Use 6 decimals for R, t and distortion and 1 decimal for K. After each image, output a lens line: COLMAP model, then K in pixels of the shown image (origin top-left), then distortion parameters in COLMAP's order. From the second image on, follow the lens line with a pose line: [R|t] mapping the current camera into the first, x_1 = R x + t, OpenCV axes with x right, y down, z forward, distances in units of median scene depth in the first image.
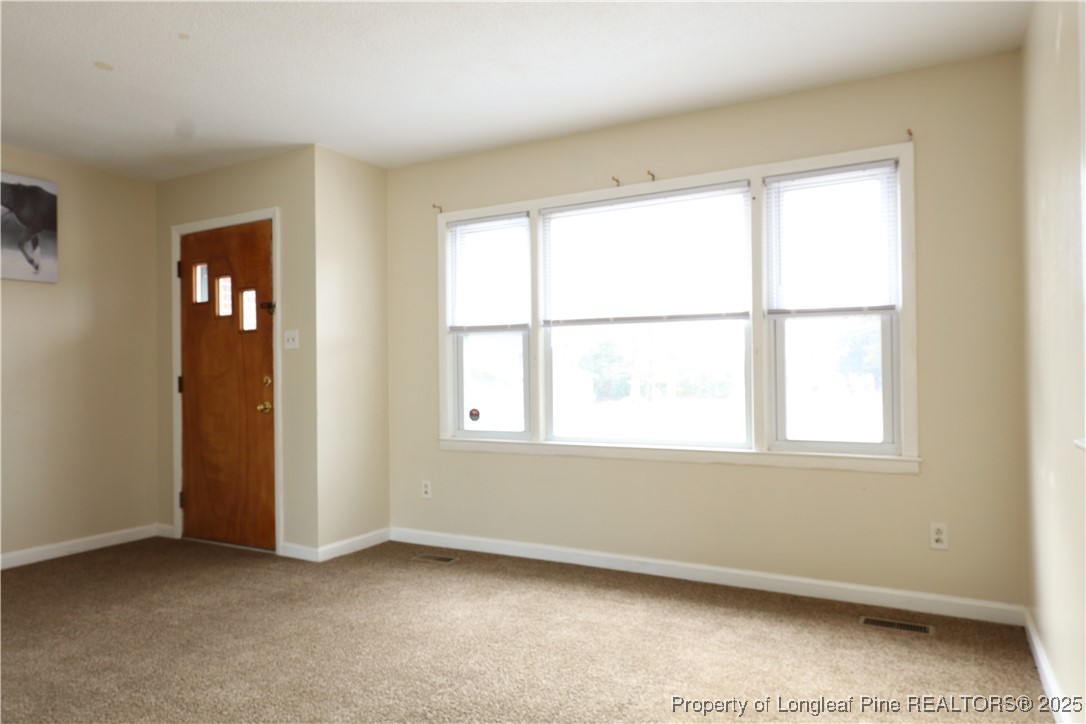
lens RADIAL K [[724.9, 0, 537.2], [0, 724.9, 368.3], [0, 0, 1]] dist [0.022128, 0.000110]
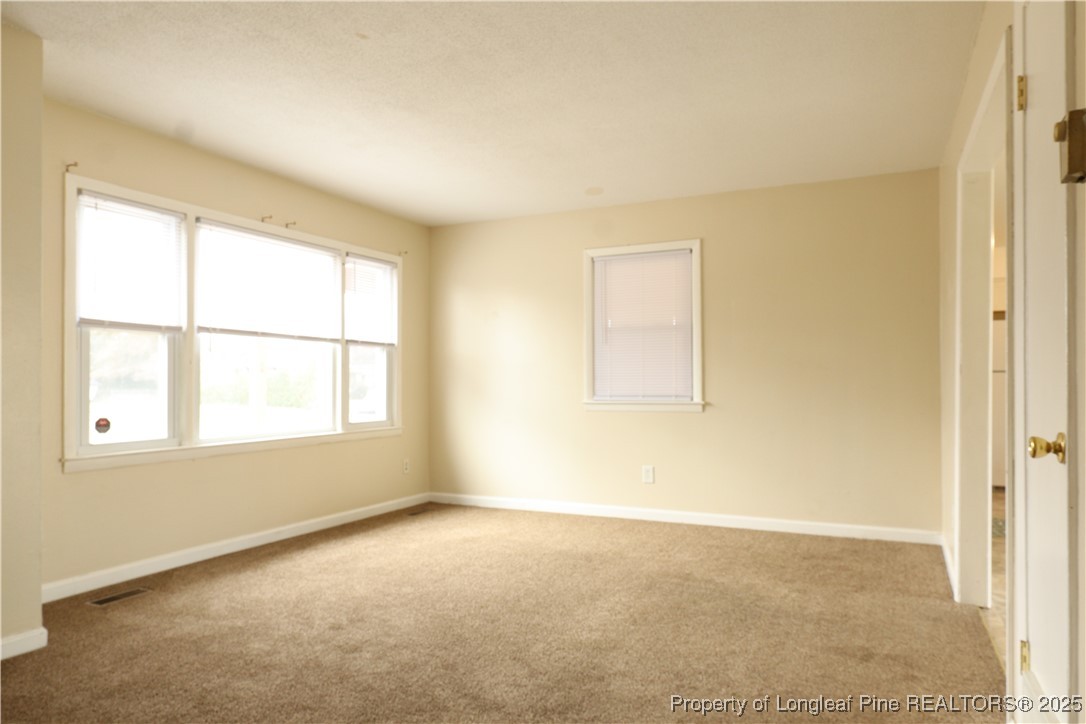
lens RADIAL K [[724.9, 0, 538.2], [0, 724.9, 367.8], [0, 0, 1]] dist [0.022128, 0.000110]
pose [[-0.055917, 0.027163, 0.998066, -1.017859], [-0.011533, 0.999546, -0.027849, 0.015205], [-0.998369, -0.013068, -0.055579, 0.565843]]
